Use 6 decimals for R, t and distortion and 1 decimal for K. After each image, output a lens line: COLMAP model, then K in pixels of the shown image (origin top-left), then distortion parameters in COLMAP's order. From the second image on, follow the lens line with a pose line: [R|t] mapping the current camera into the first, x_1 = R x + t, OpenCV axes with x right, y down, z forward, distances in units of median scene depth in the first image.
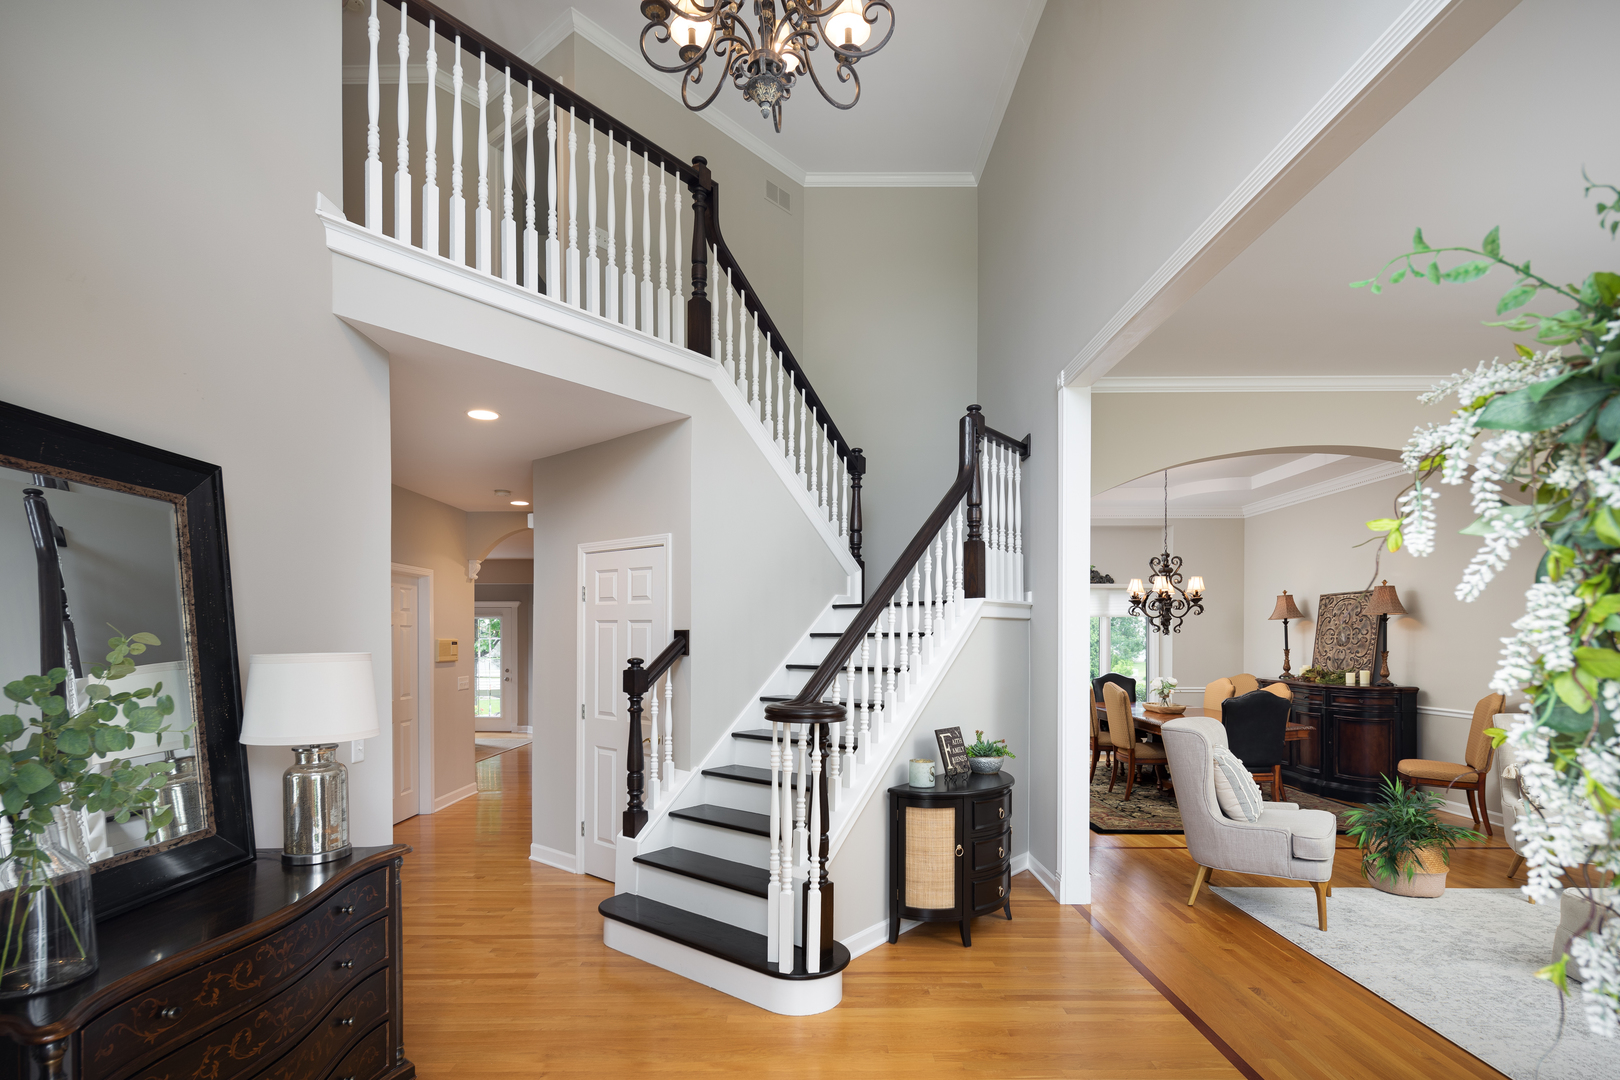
lens RADIAL K [[792.4, 0, 812.4], [0, 792.4, 637.3], [0, 0, 1]] dist [0.002676, 0.000345]
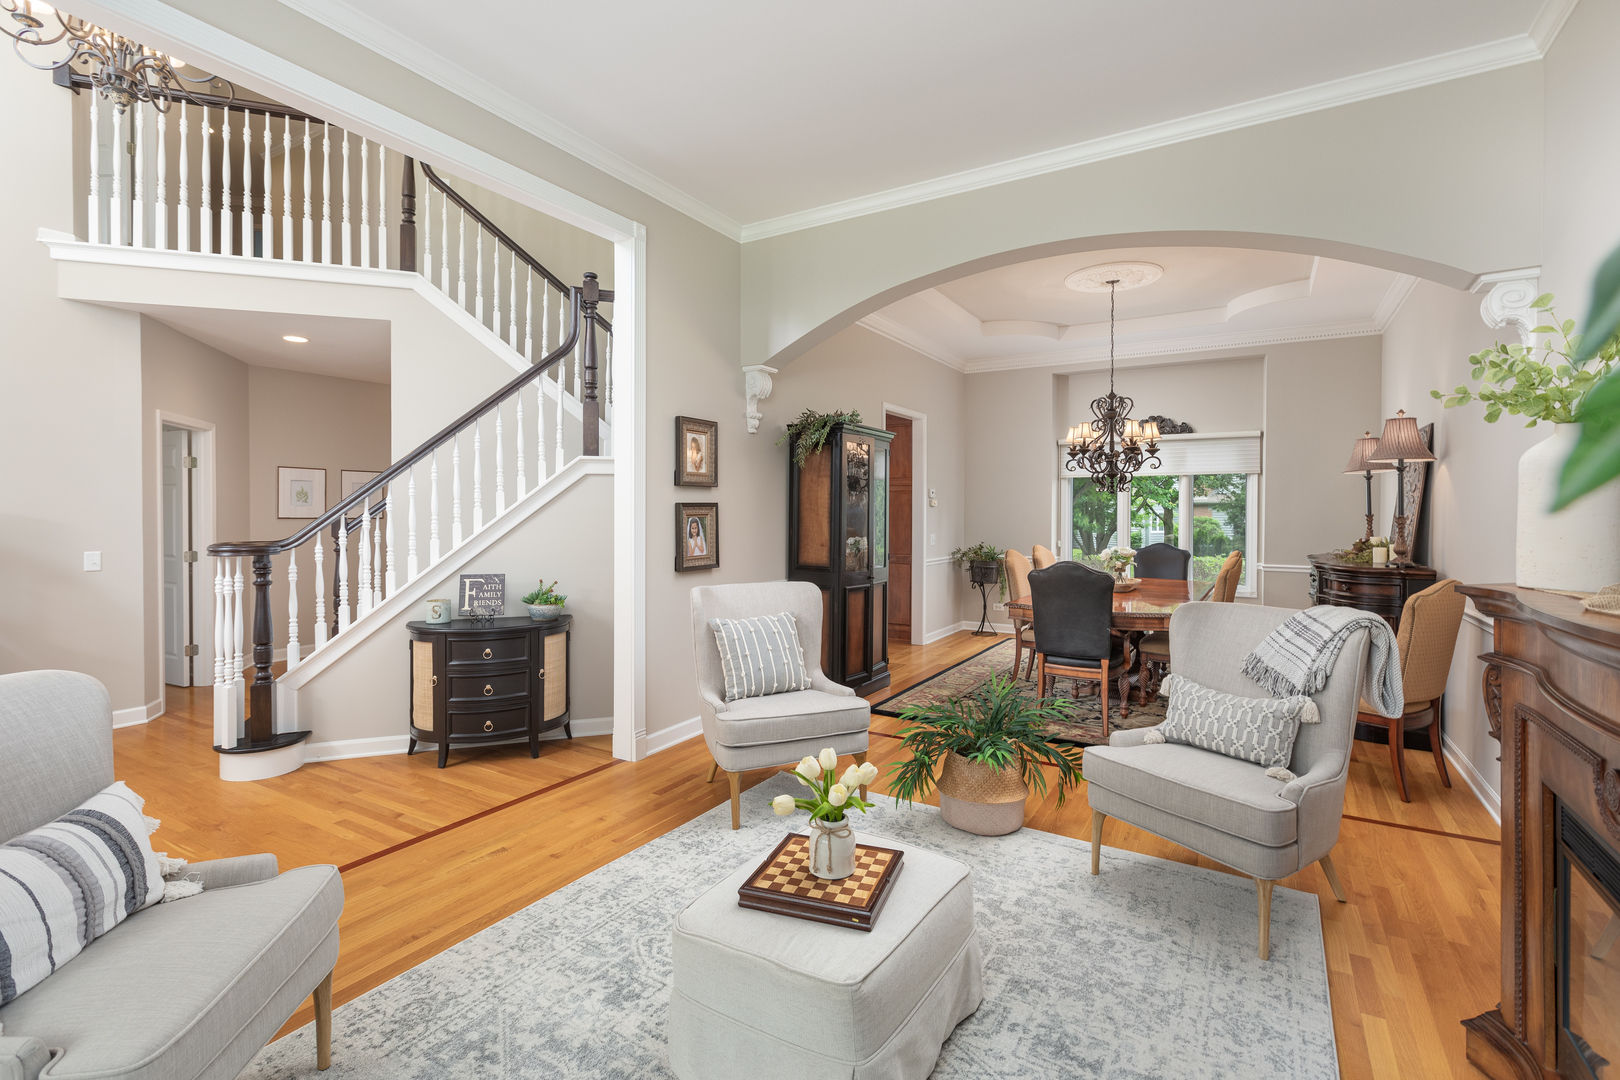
lens RADIAL K [[748.0, 0, 804.5], [0, 748.0, 529.8], [0, 0, 1]] dist [0.000526, 0.000346]
pose [[0.848039, 0.022031, -0.529476, 1.126620], [-0.002215, 0.999274, 0.038031, 0.009332], [0.529930, -0.031079, 0.847472, 0.348486]]
